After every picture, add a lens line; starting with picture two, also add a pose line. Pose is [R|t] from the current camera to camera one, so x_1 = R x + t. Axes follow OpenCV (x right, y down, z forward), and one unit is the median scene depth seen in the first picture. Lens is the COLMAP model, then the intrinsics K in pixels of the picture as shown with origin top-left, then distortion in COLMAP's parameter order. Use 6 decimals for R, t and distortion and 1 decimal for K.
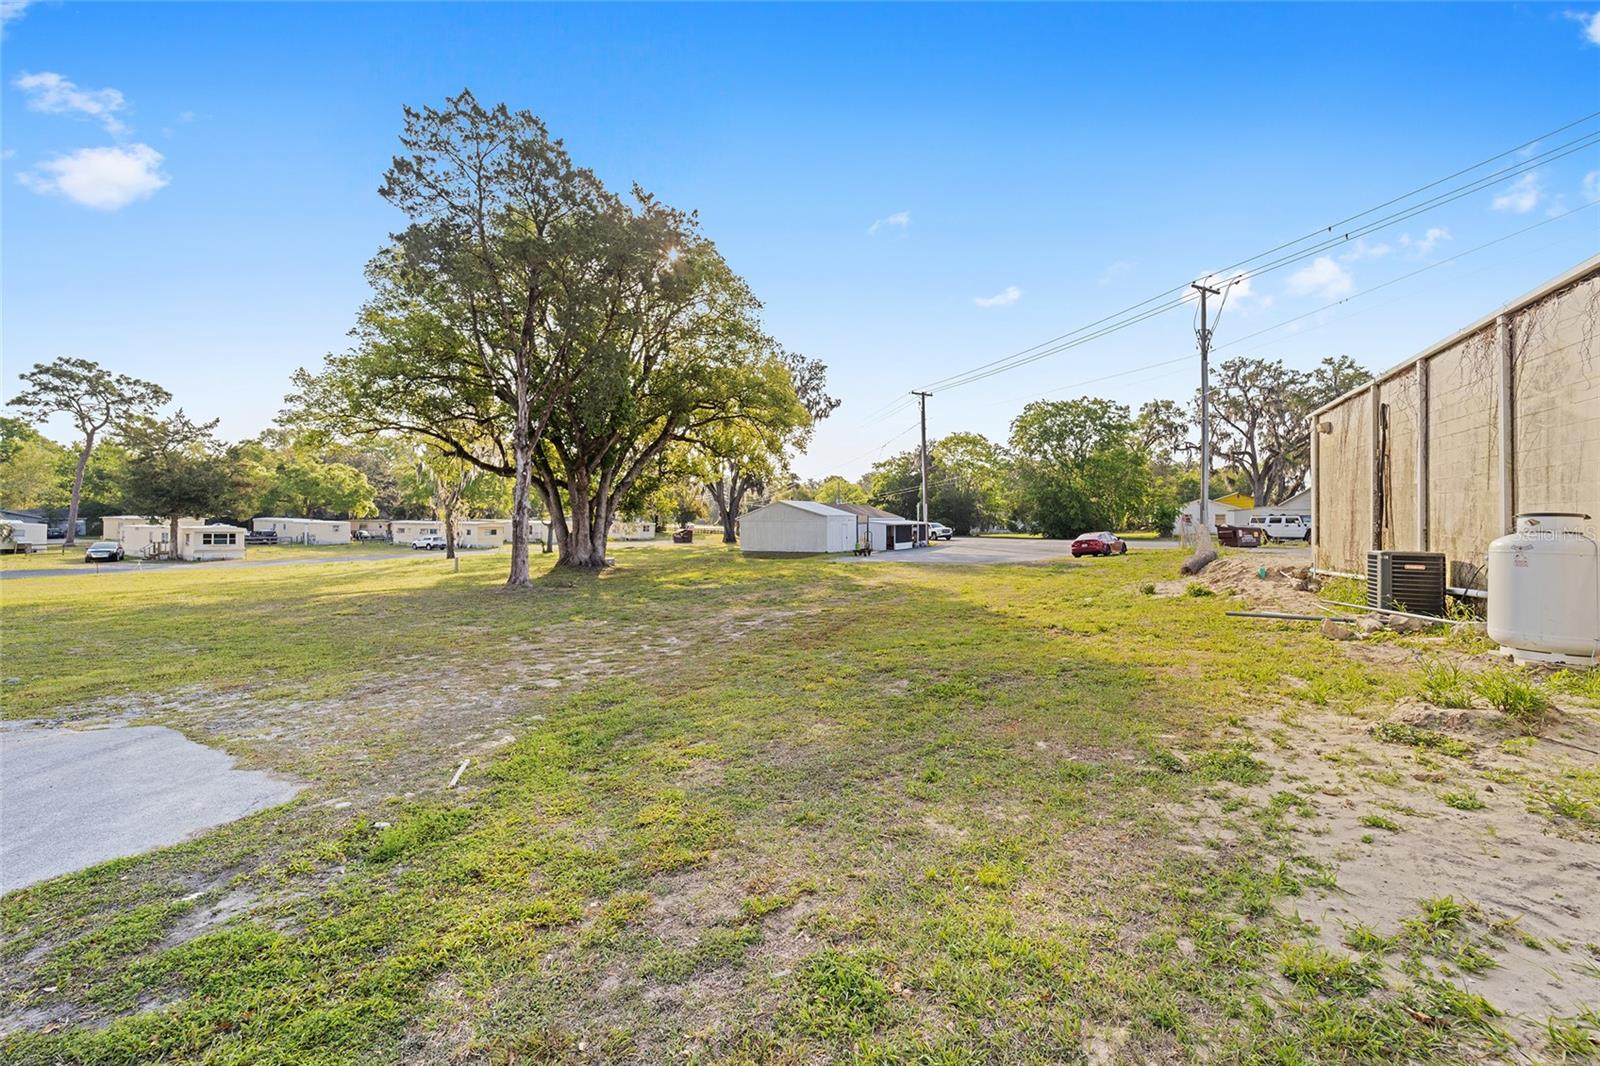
lens RADIAL K [[650.5, 0, 798.4], [0, 650.5, 514.9], [0, 0, 1]] dist [0.000955, 0.000013]
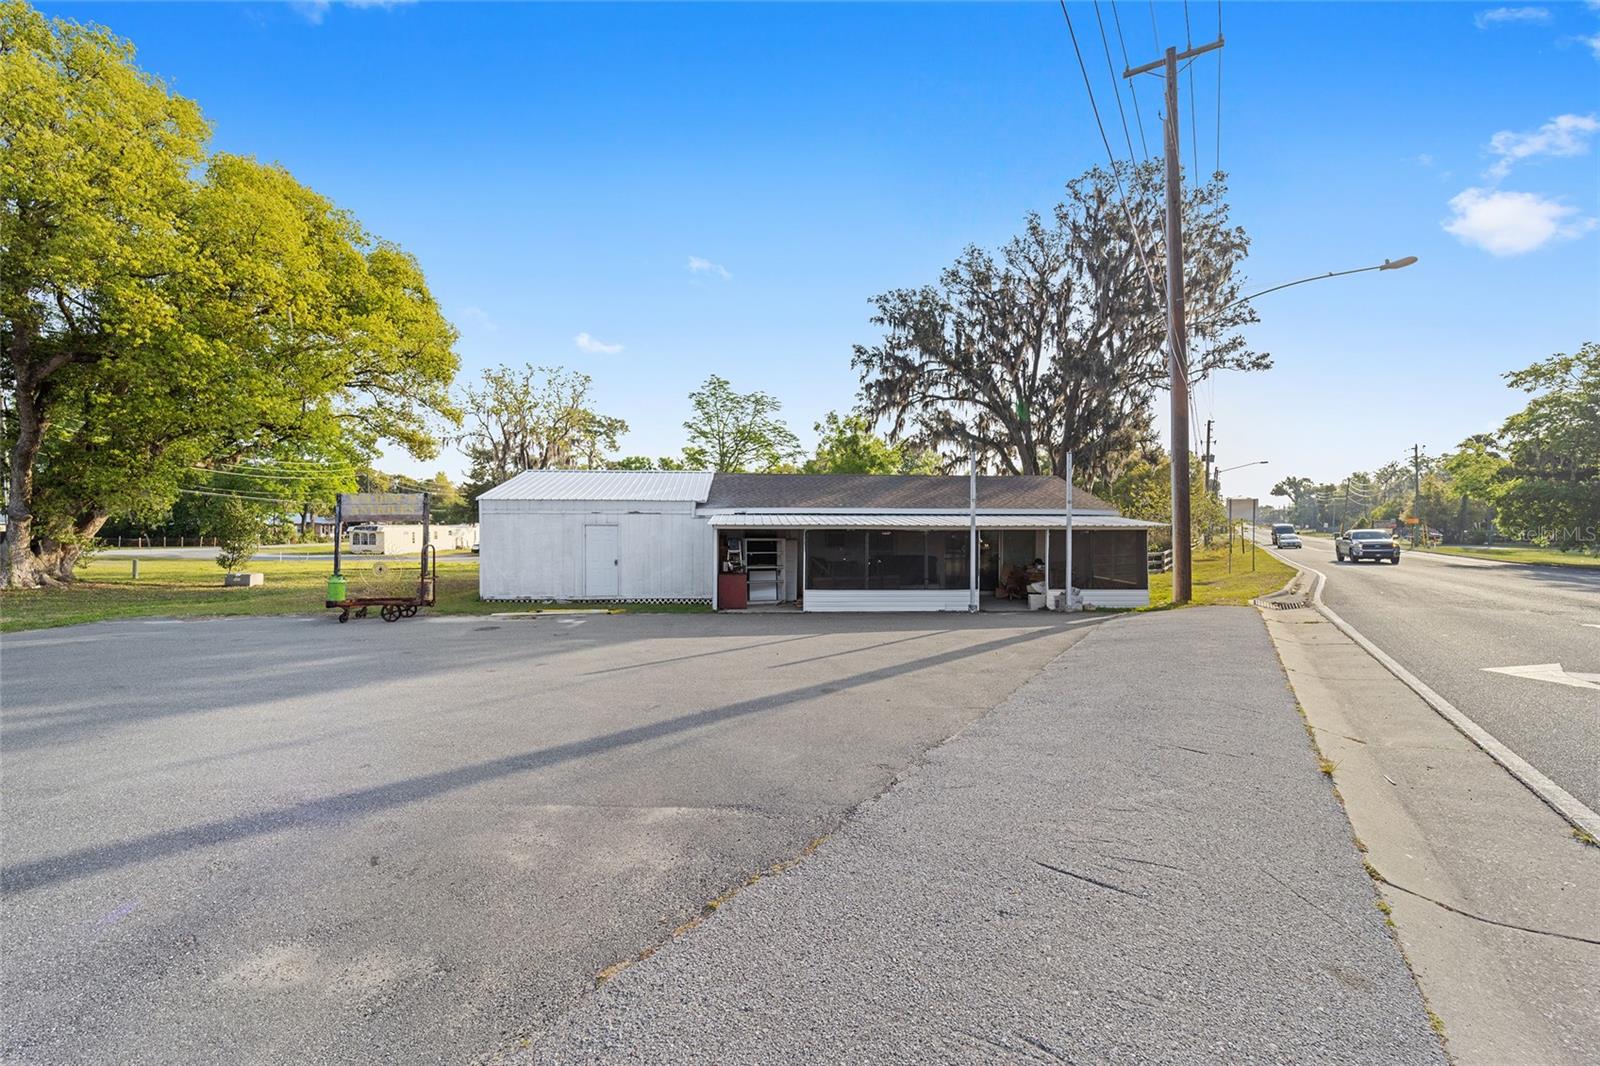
lens RADIAL K [[638.6, 0, 796.1], [0, 638.6, 530.3], [0, 0, 1]] dist [0.000818, -0.000180]
pose [[0.529278, 0.007308, -0.848417, 0.277730], [0.002155, 0.999948, 0.009957, 0.009317], [0.848446, -0.007098, 0.529234, 0.589996]]
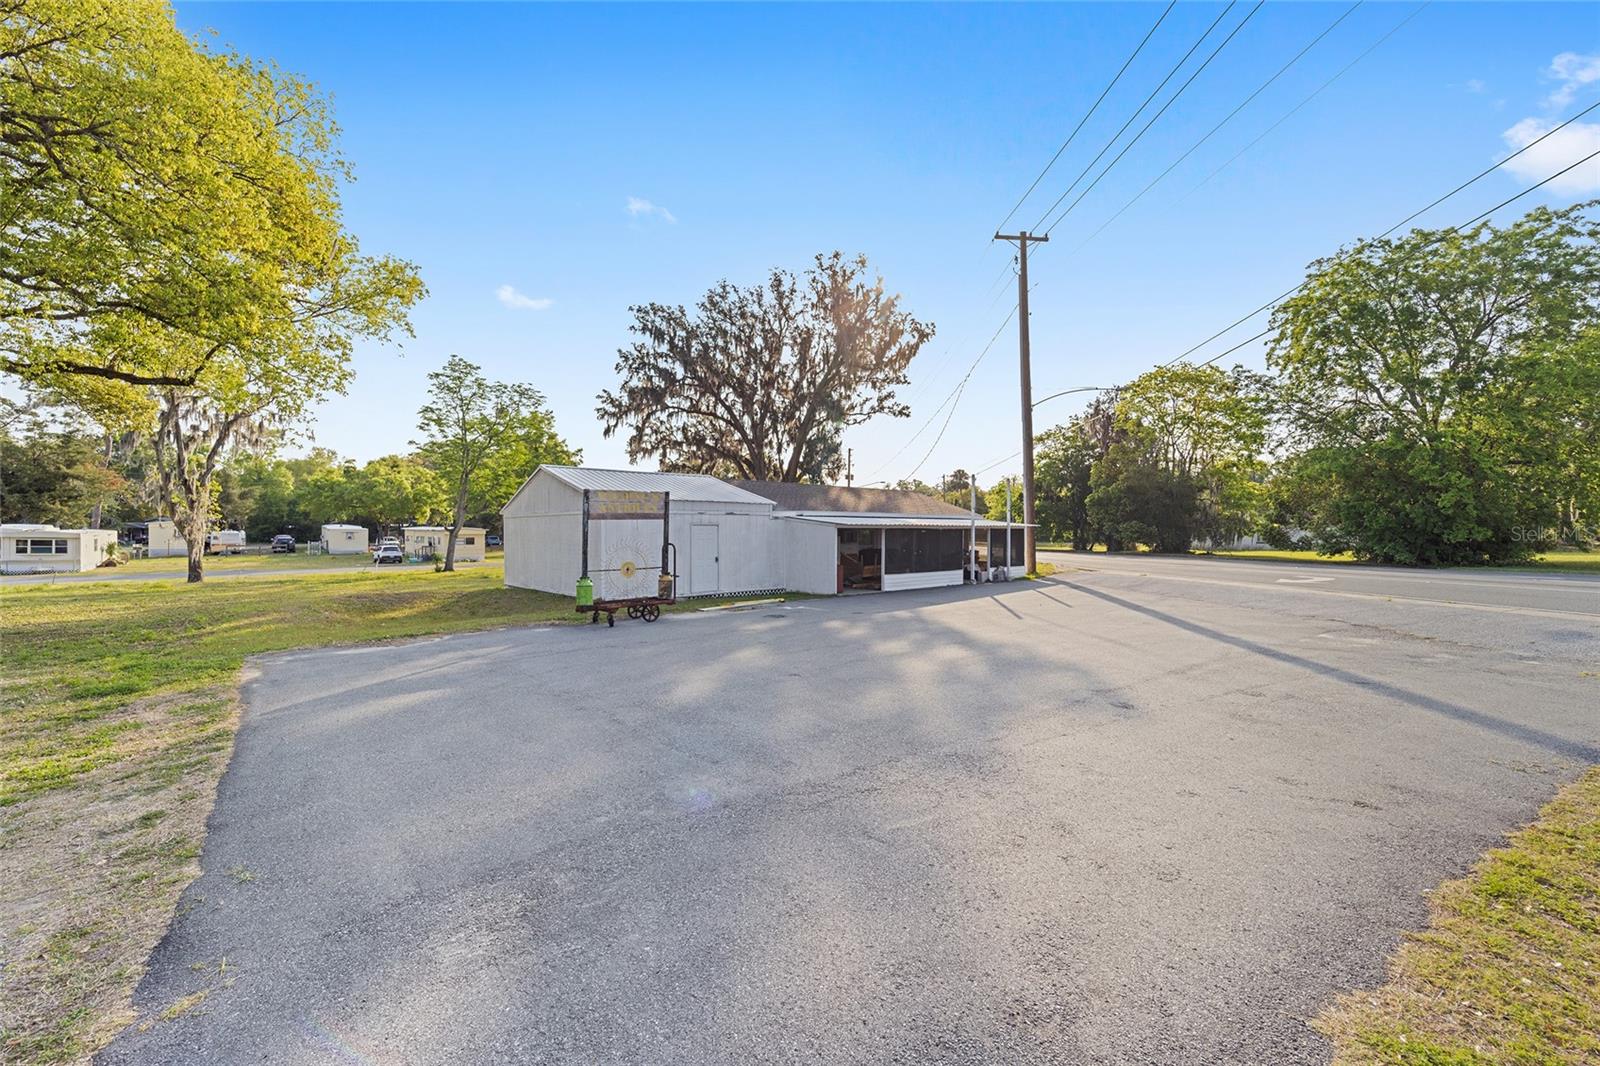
lens RADIAL K [[638.6, 0, 796.1], [0, 638.6, 530.3], [0, 0, 1]] dist [0.000818, -0.000180]
pose [[0.935230, 0.000740, -0.354039, 0.165100], [0.001465, 0.999981, 0.005960, 0.010265], [0.354037, -0.006093, 0.935212, 0.436501]]
